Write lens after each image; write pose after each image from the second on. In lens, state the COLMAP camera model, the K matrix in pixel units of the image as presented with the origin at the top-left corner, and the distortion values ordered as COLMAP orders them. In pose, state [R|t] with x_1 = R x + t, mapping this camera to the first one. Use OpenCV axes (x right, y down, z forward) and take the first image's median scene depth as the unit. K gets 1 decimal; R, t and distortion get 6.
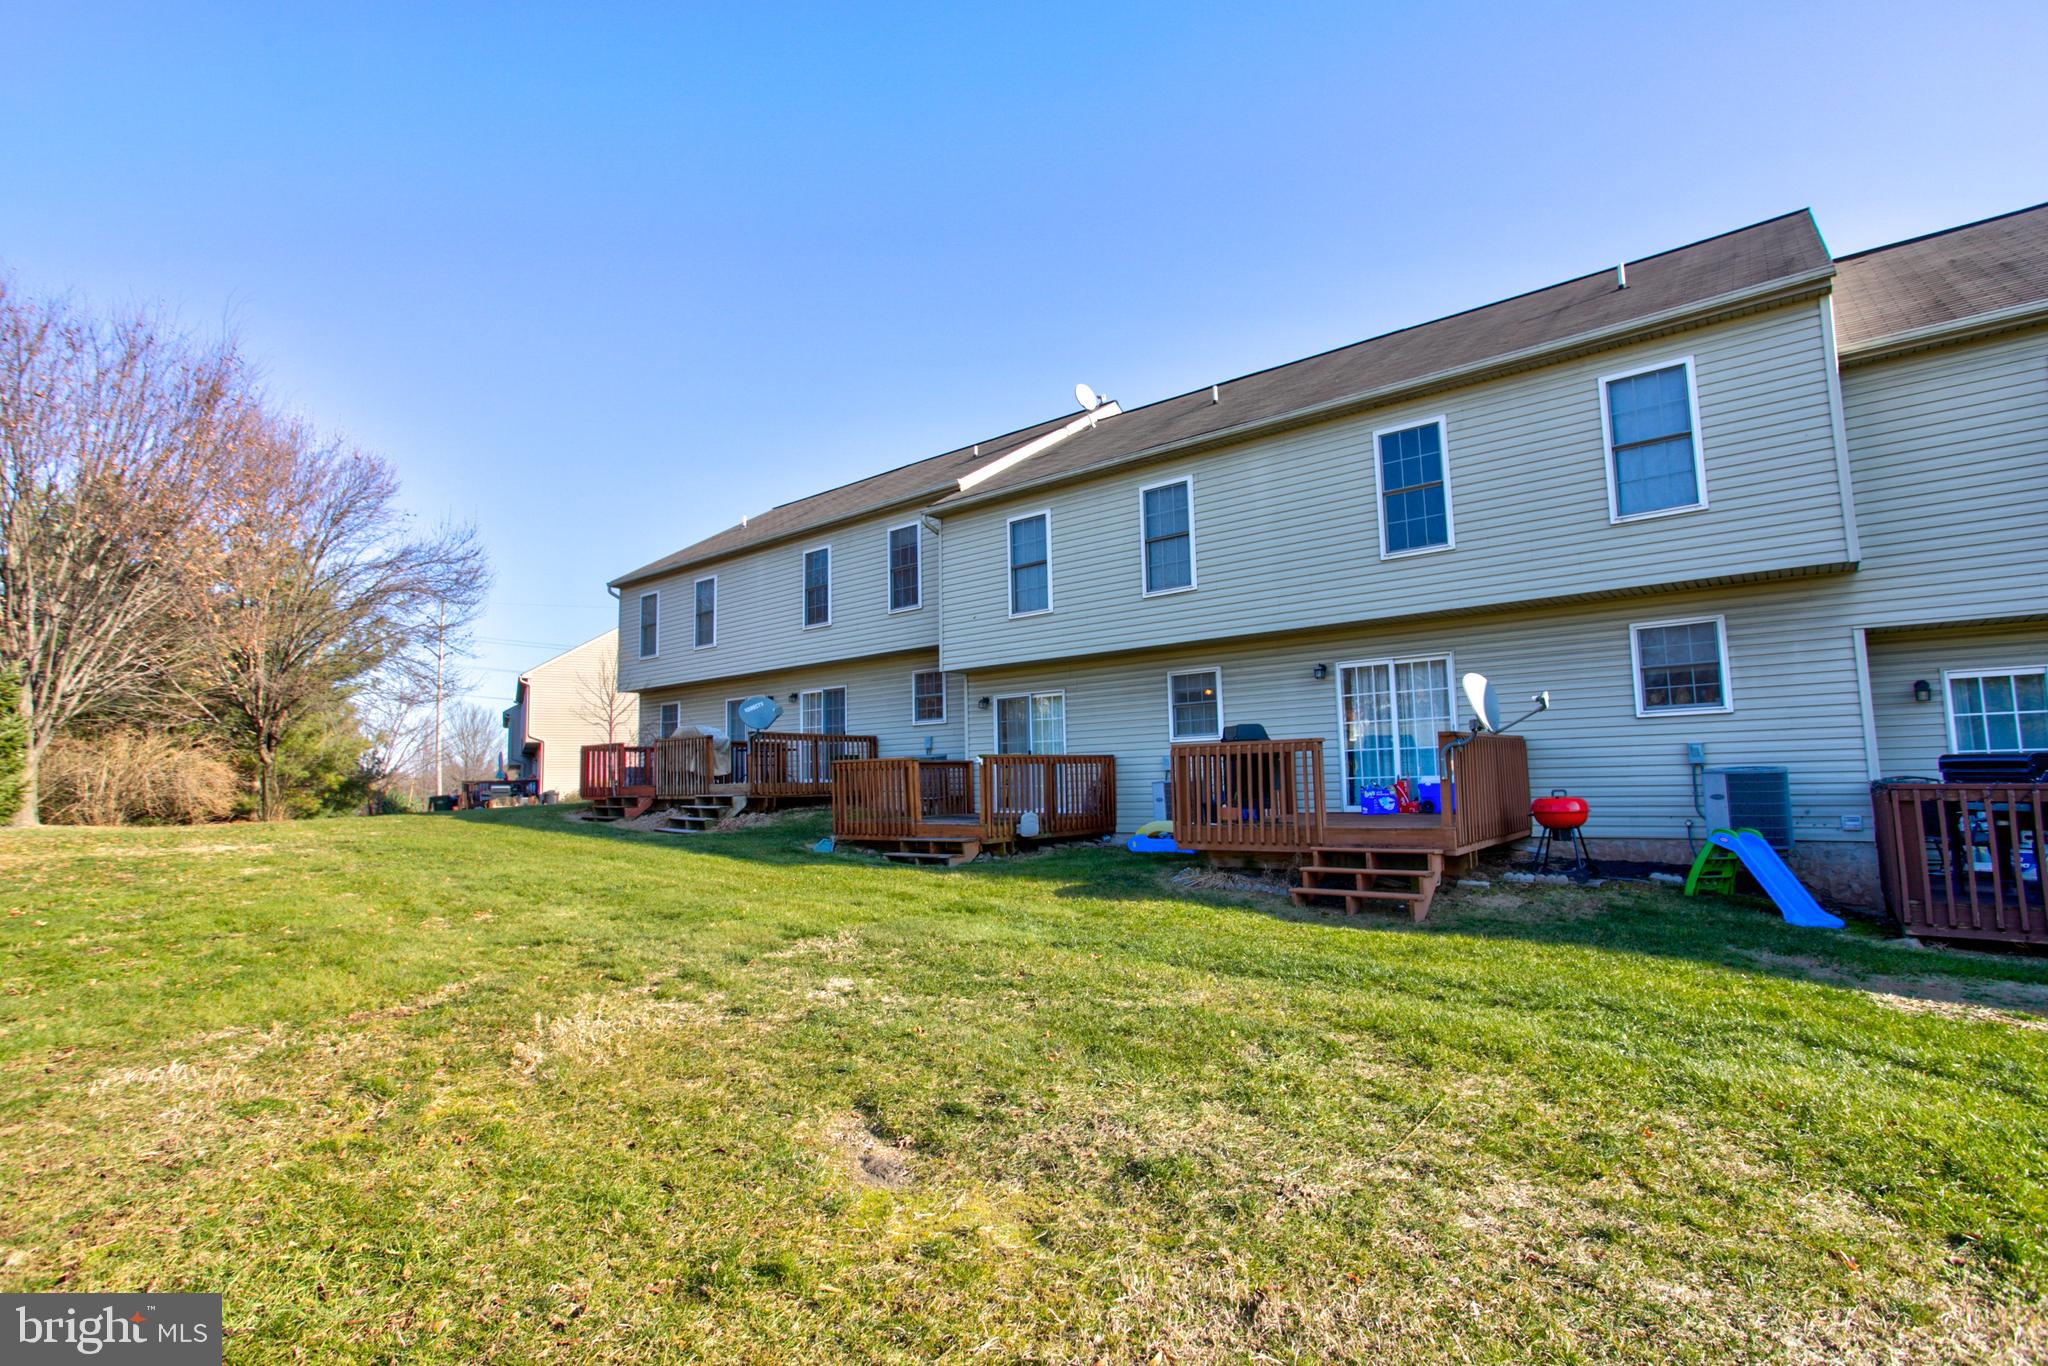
lens RADIAL K [[1011.3, 0, 1025.1], [0, 1011.3, 676.3], [0, 0, 1]] dist [-0.057338, 0.033839]
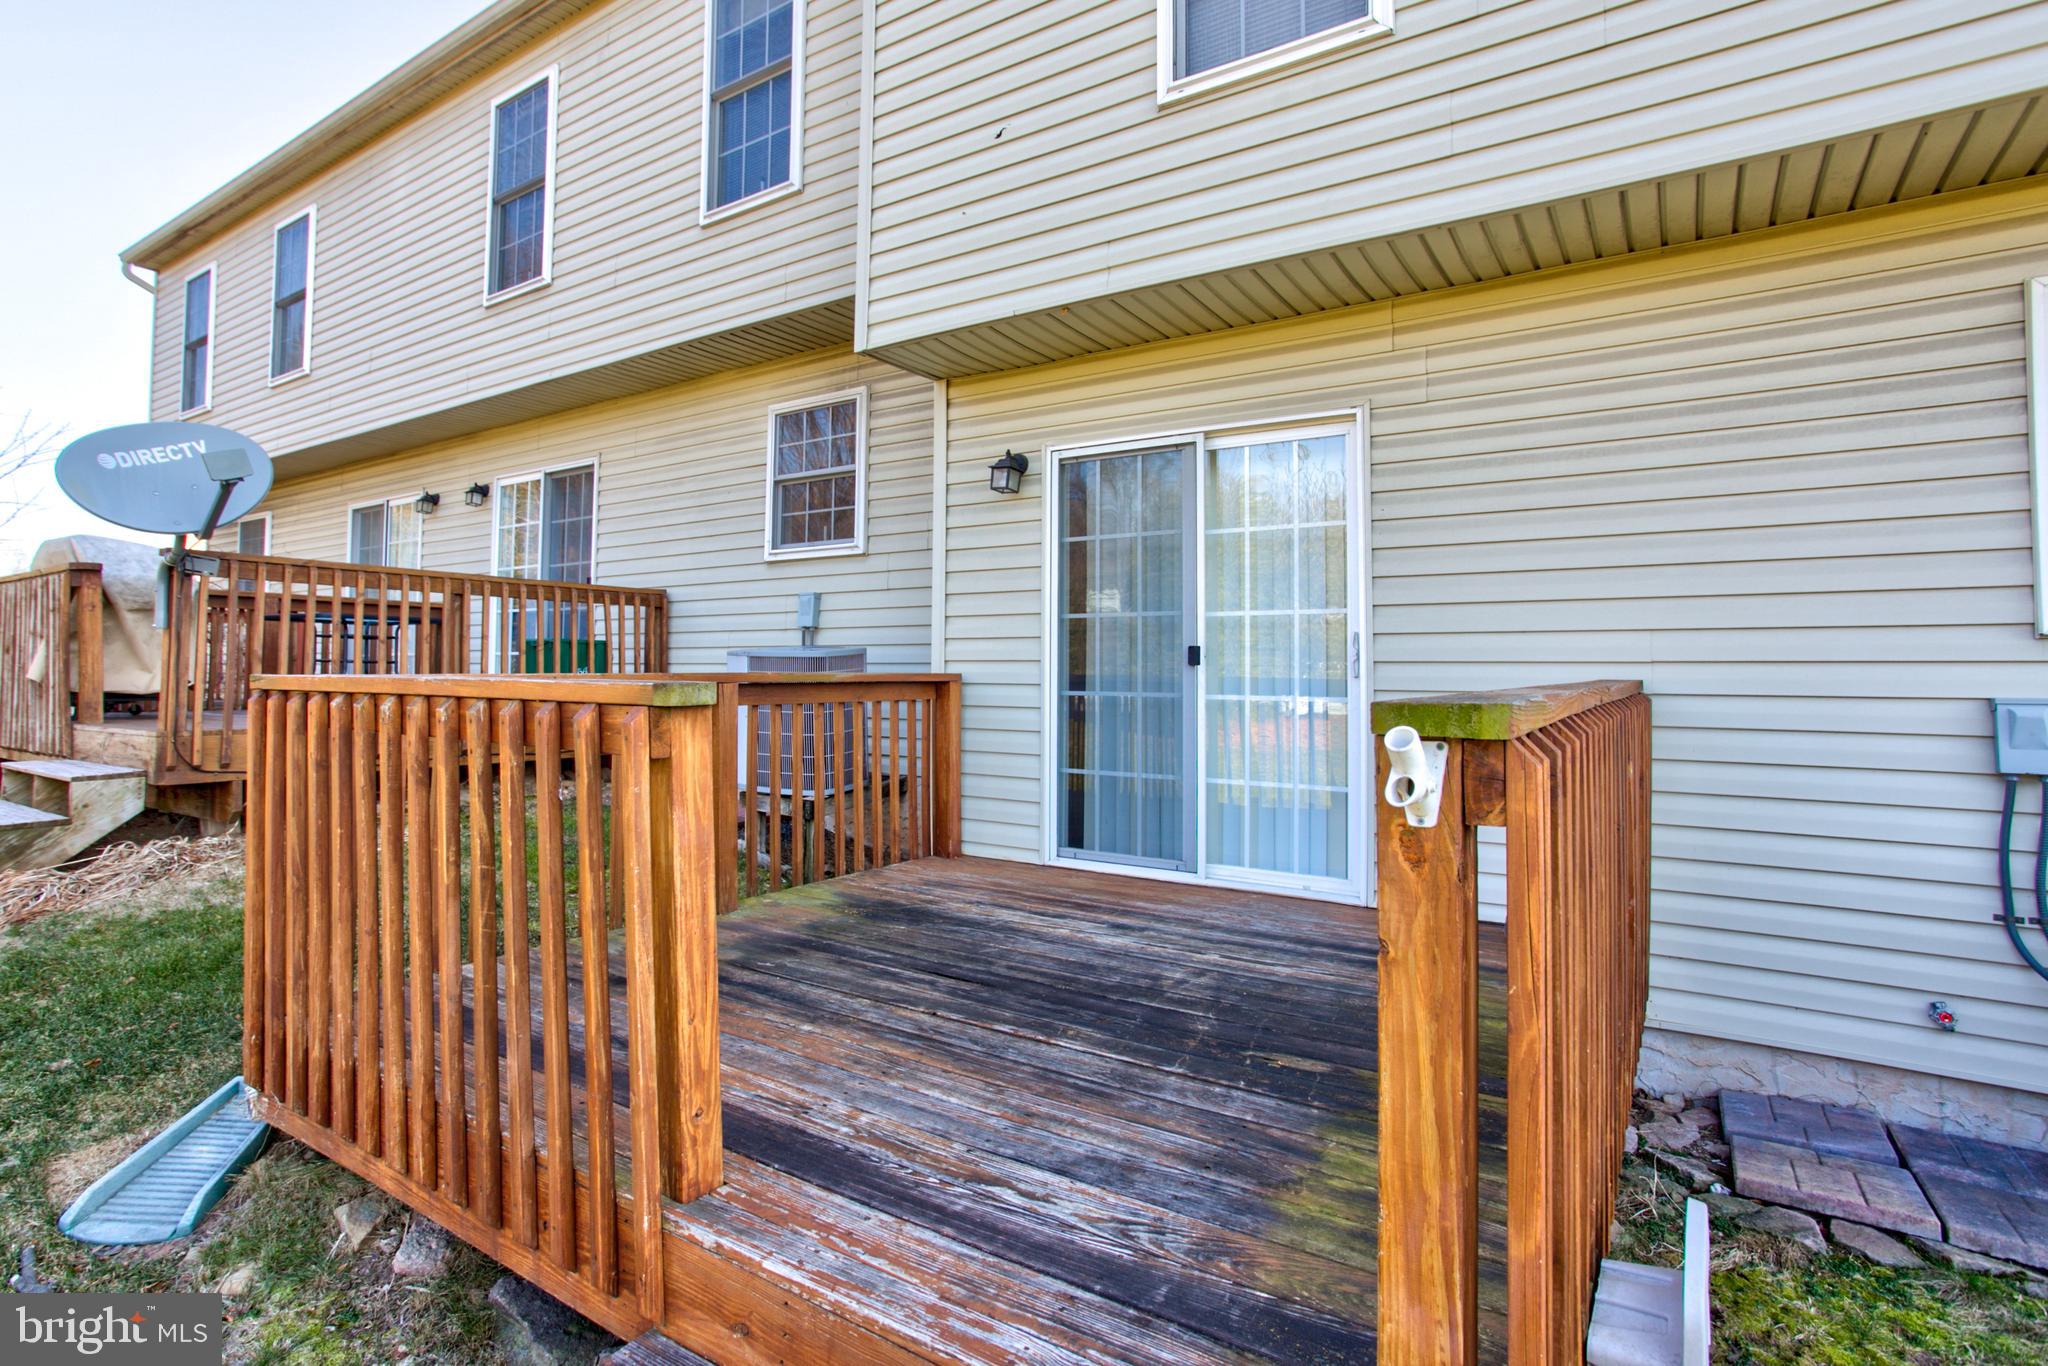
lens RADIAL K [[1009.4, 0, 1025.1], [0, 1009.4, 627.5], [0, 0, 1]] dist [-0.070087, 0.057487]
pose [[0.993328, 0.032539, 0.110636, -0.073228], [-0.039365, 0.997417, 0.060081, 0.057891], [-0.108396, -0.064036, 0.992043, 0.792318]]
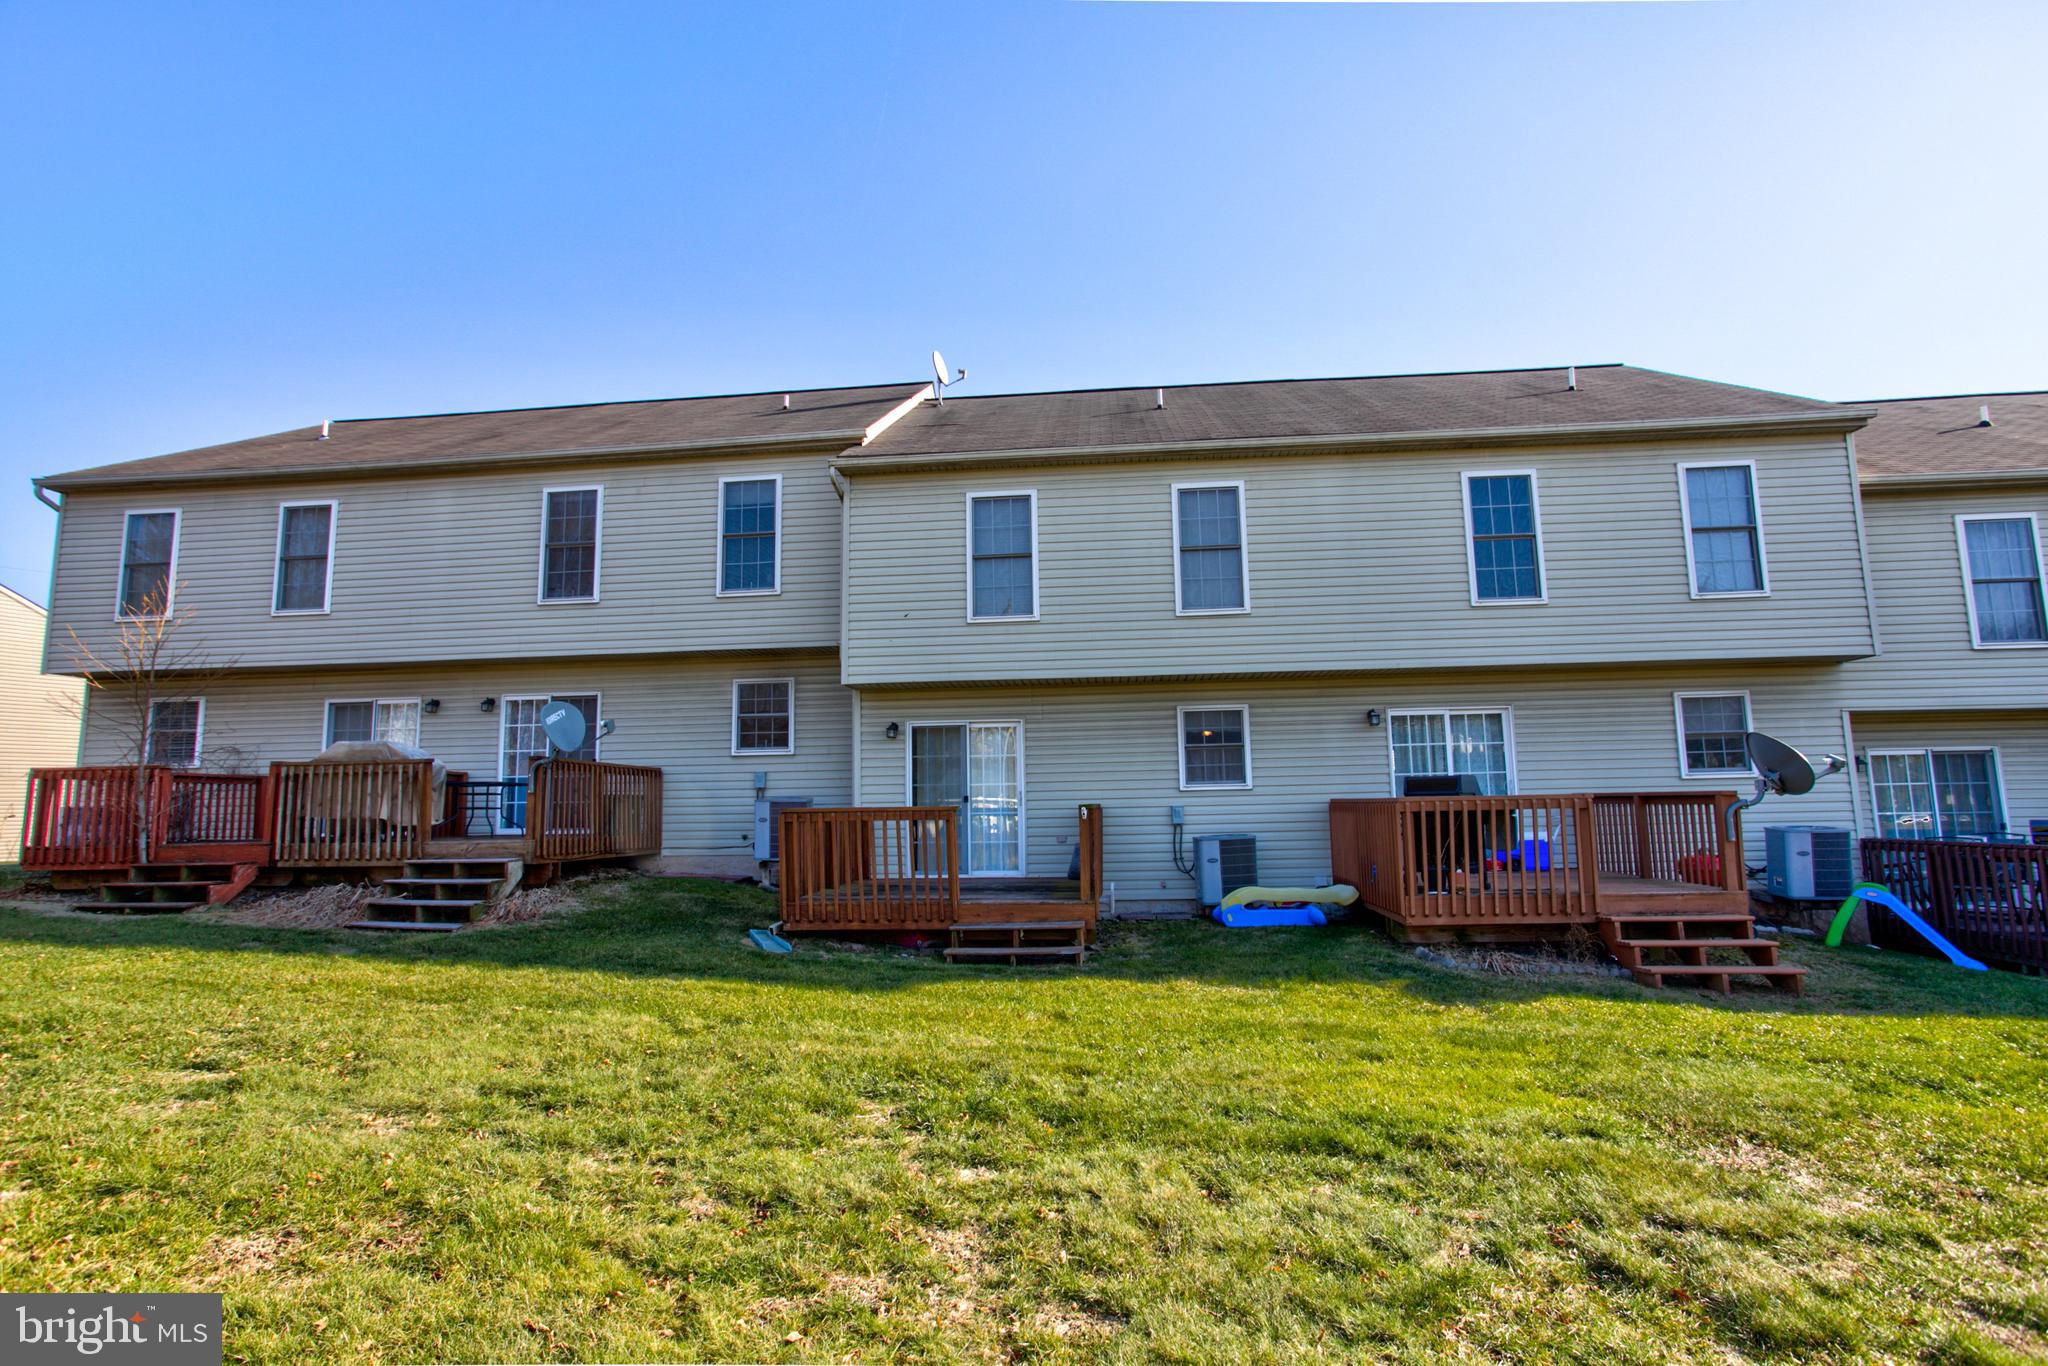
lens RADIAL K [[959.6, 0, 1021.7], [0, 959.6, 668.6], [0, 0, 1]] dist [-0.051590, 0.027797]
pose [[0.820963, 0.094027, 0.563186, -0.402665], [-0.062196, 0.995205, -0.075492, 0.031579], [-0.567583, 0.026948, 0.822875, 0.402192]]
